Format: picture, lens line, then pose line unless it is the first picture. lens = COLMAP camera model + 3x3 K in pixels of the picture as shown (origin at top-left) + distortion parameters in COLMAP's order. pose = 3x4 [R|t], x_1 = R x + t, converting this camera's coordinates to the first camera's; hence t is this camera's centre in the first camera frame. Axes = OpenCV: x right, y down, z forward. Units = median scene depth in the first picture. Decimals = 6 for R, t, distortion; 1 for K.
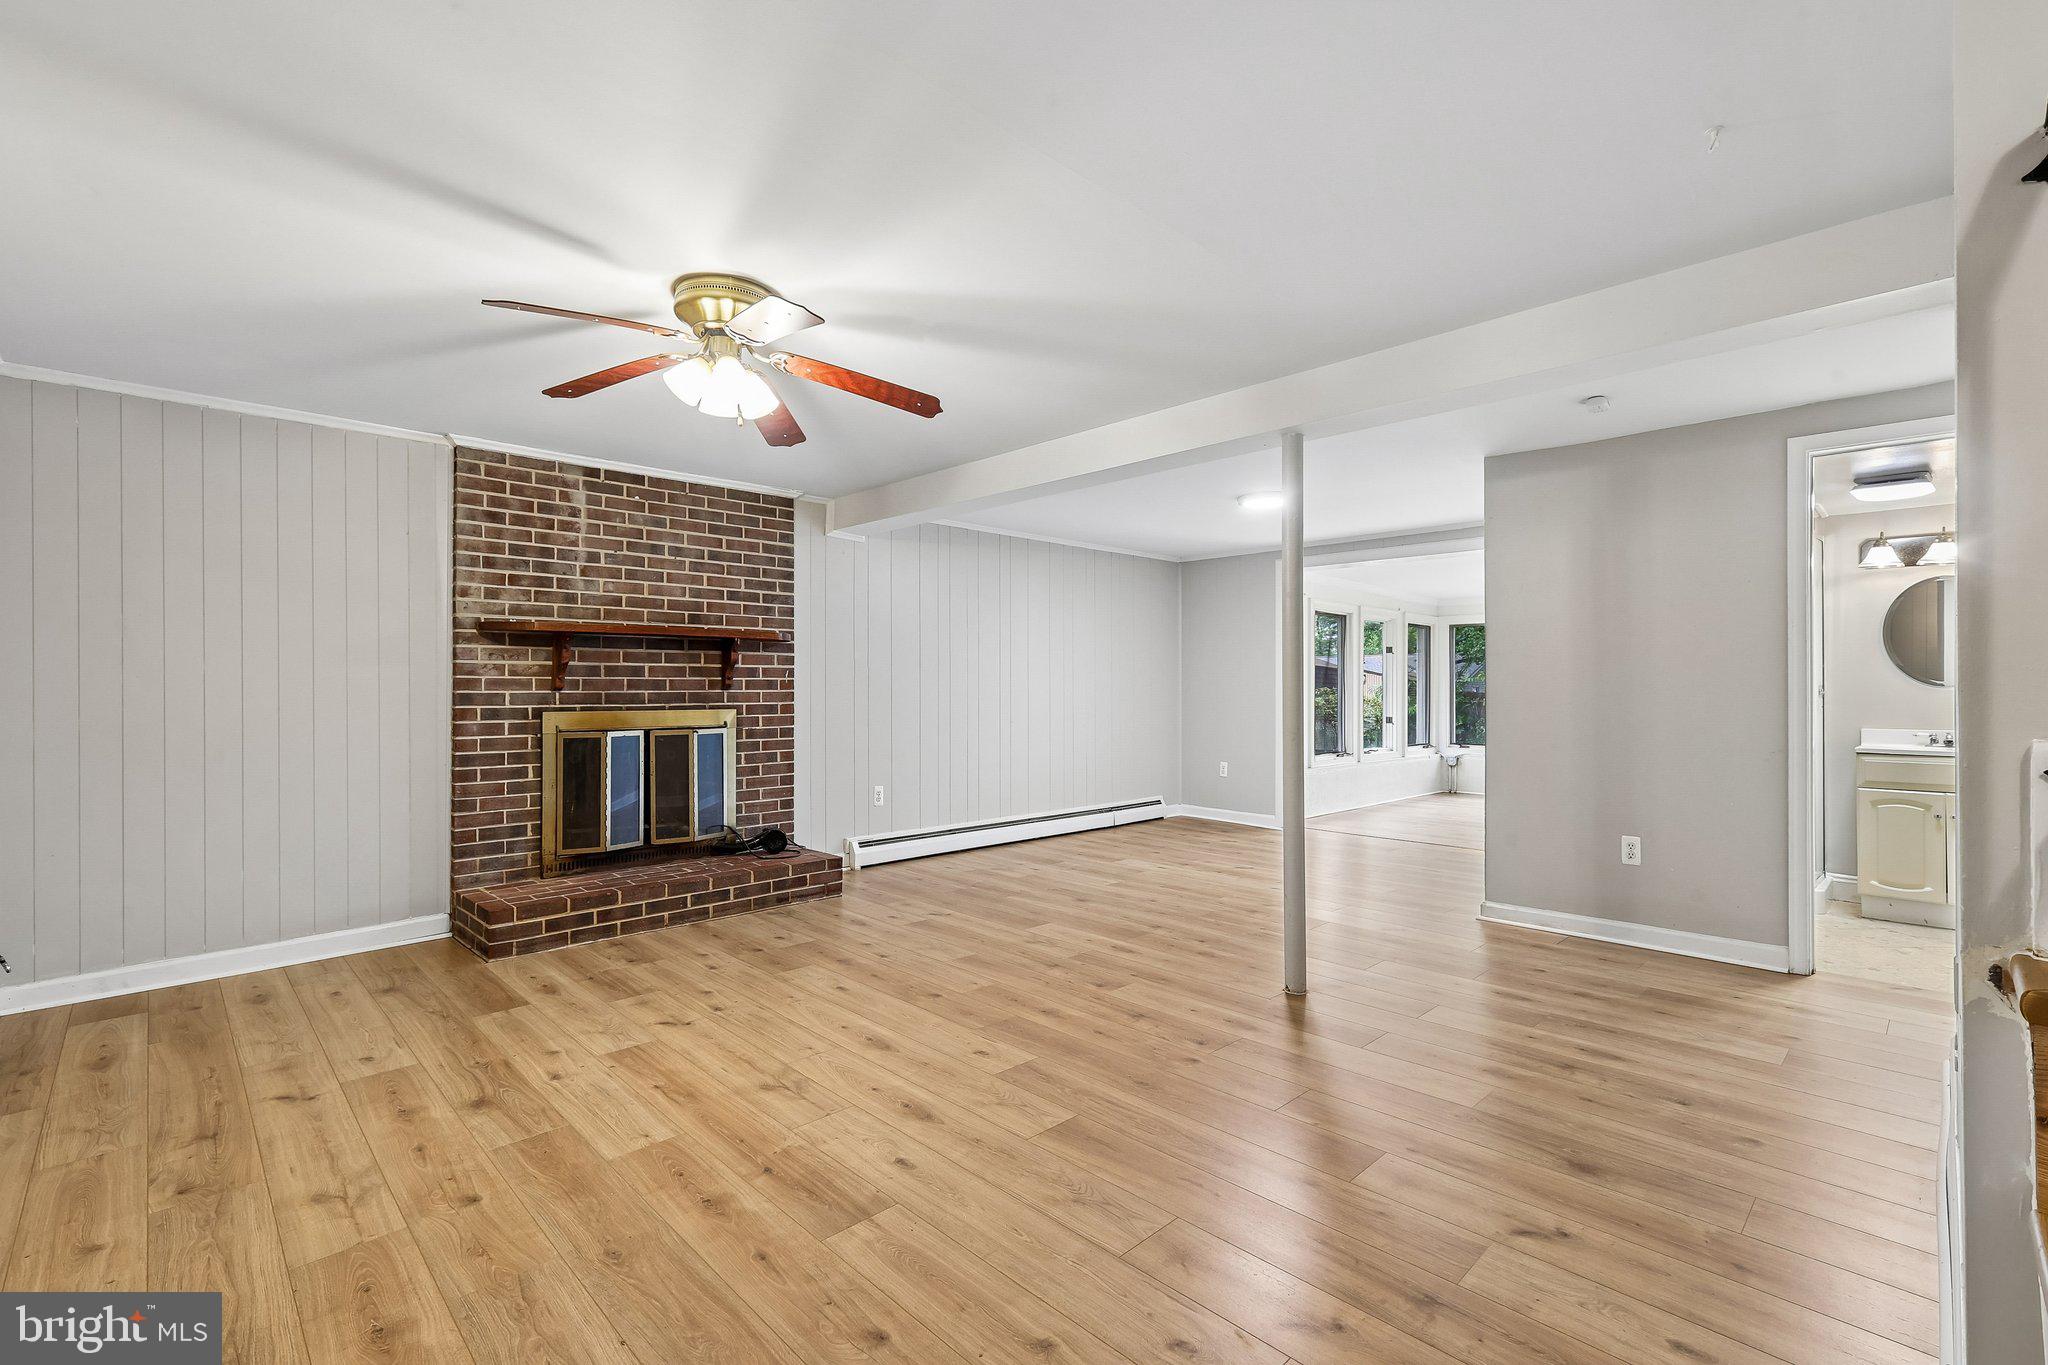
lens RADIAL K [[899.6, 0, 1031.1], [0, 899.6, 690.6], [0, 0, 1]] dist [0.003288, -0.000525]
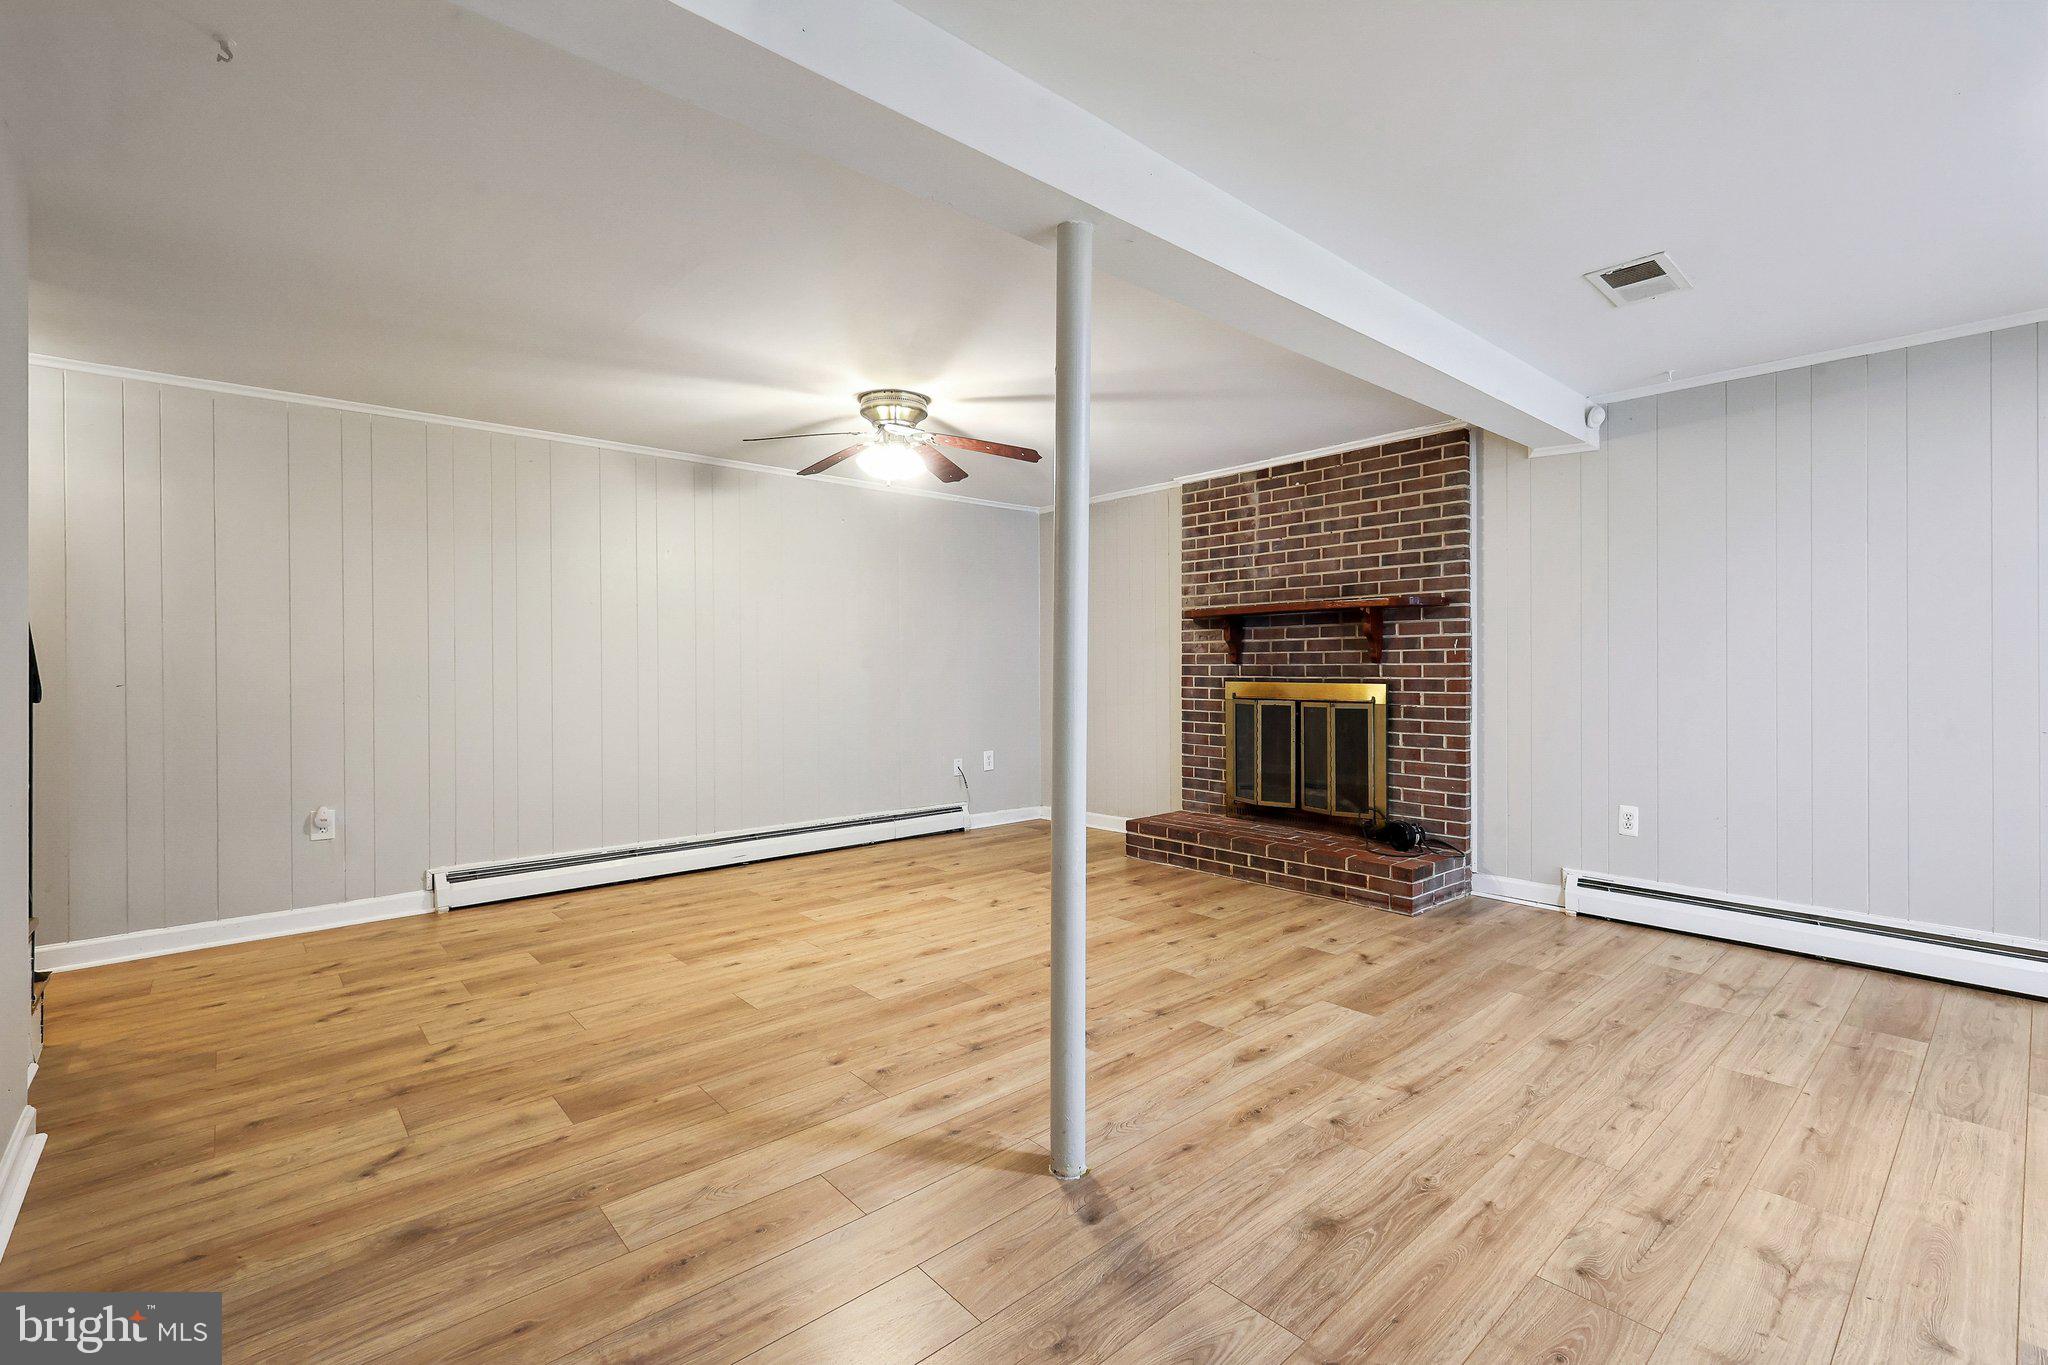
lens RADIAL K [[899.6, 0, 1036.9], [0, 899.6, 670.6], [0, 0, 1]] dist [0.003288, -0.000525]
pose [[-0.039445, 0.007034, -0.999197, 0.752711], [0.001888, 0.999974, 0.006965, -0.000008], [0.999220, -0.001612, -0.039457, 0.851758]]
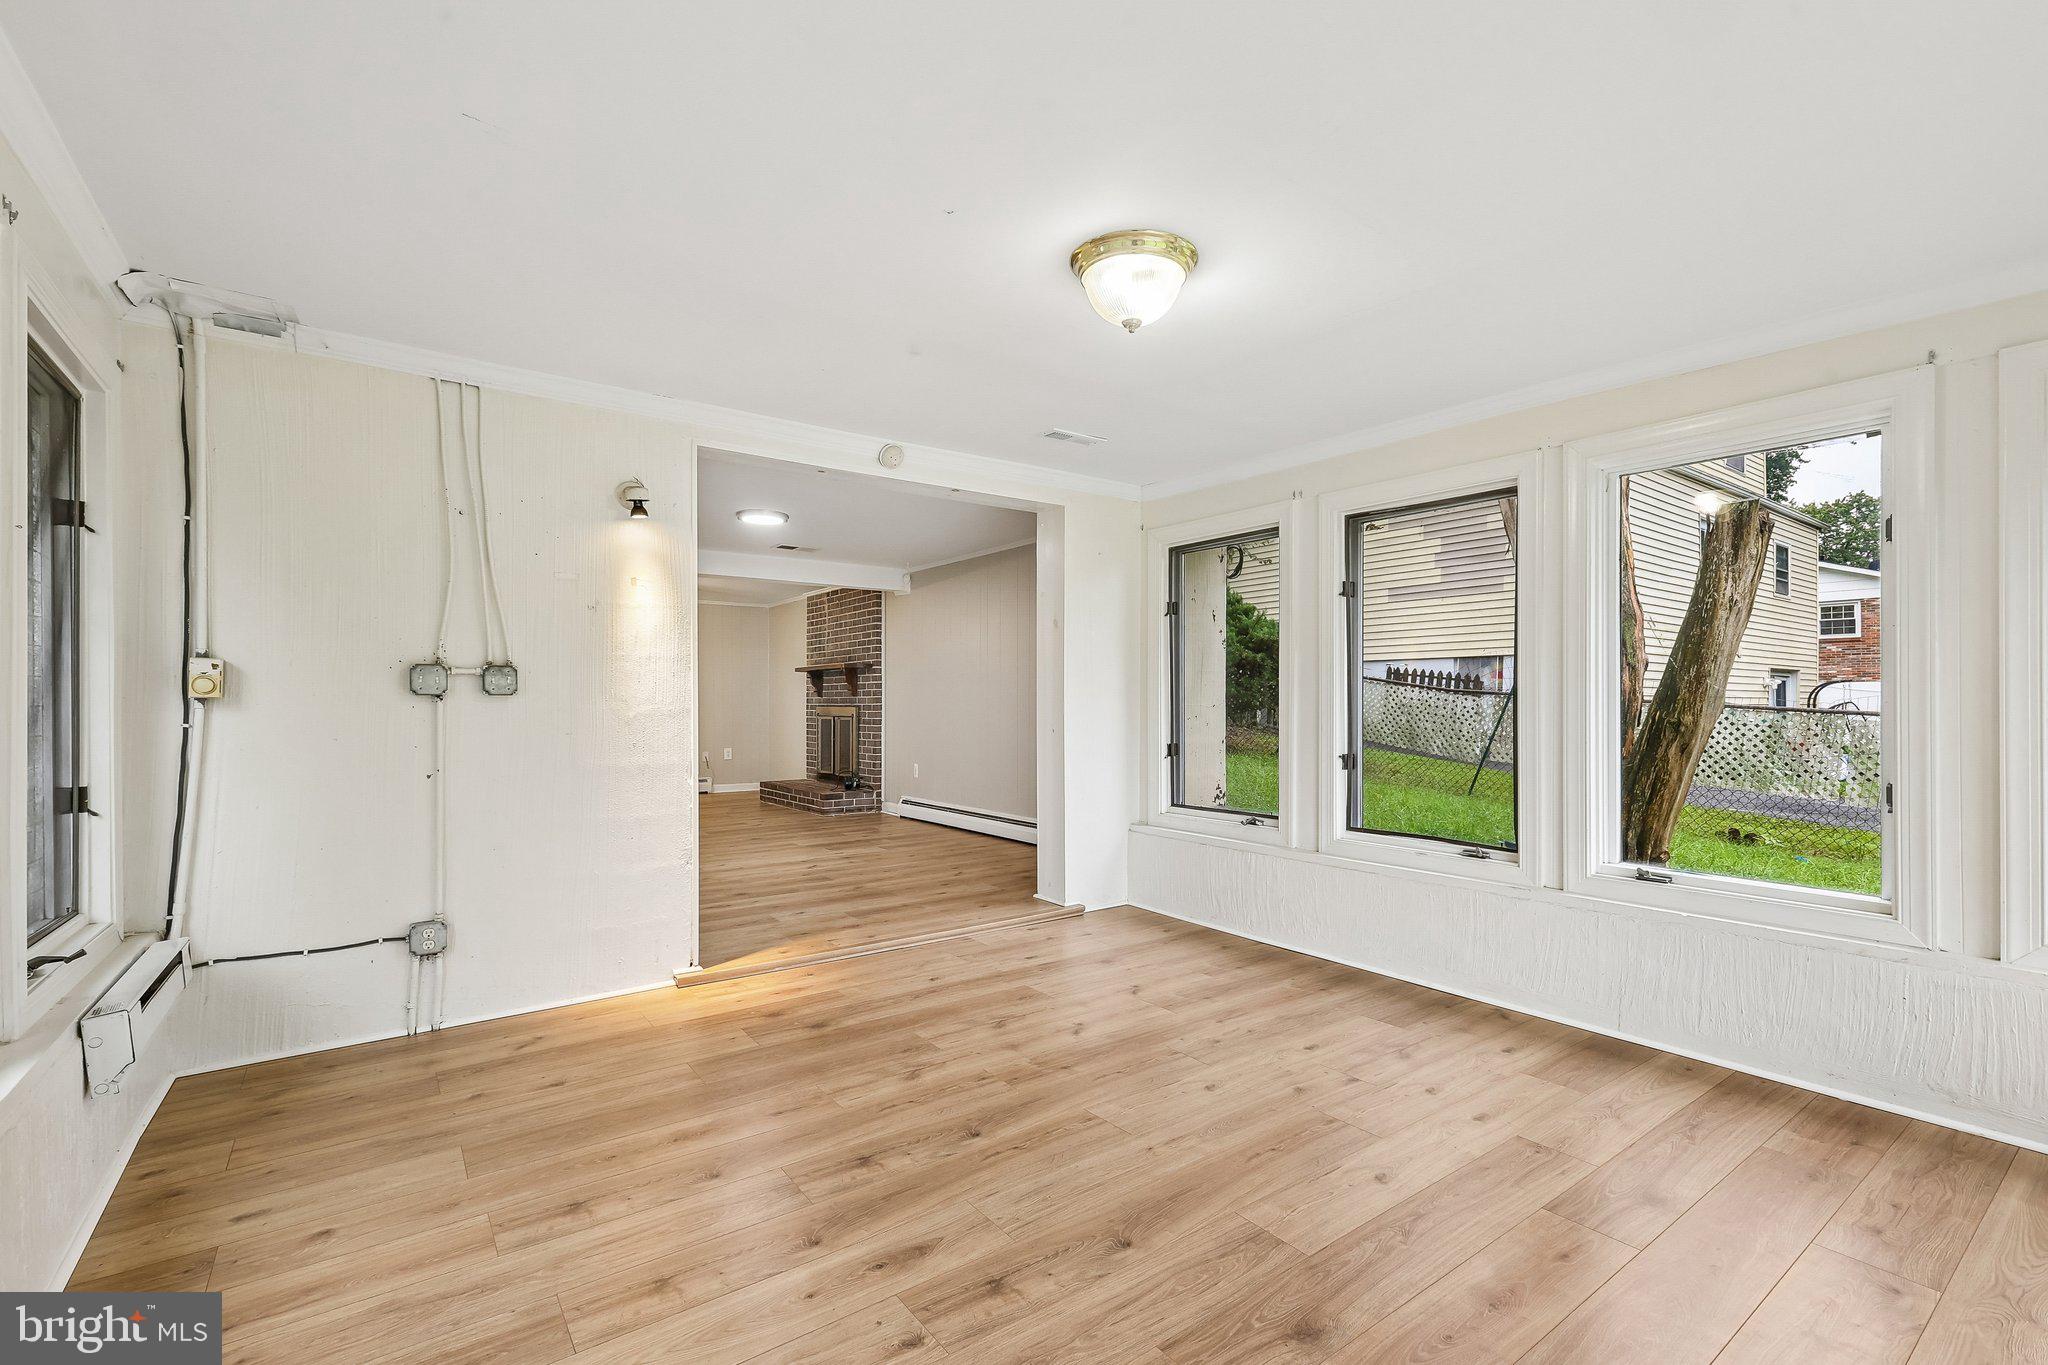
lens RADIAL K [[899.6, 0, 1028.2], [0, 899.6, 696.7], [0, 0, 1]] dist [0.003288, -0.000525]
pose [[-0.139016, -0.001276, -0.990289, 1.742687], [0.007285, 0.999971, -0.002311, 0.008230], [0.990263, -0.007535, -0.139003, 1.980708]]
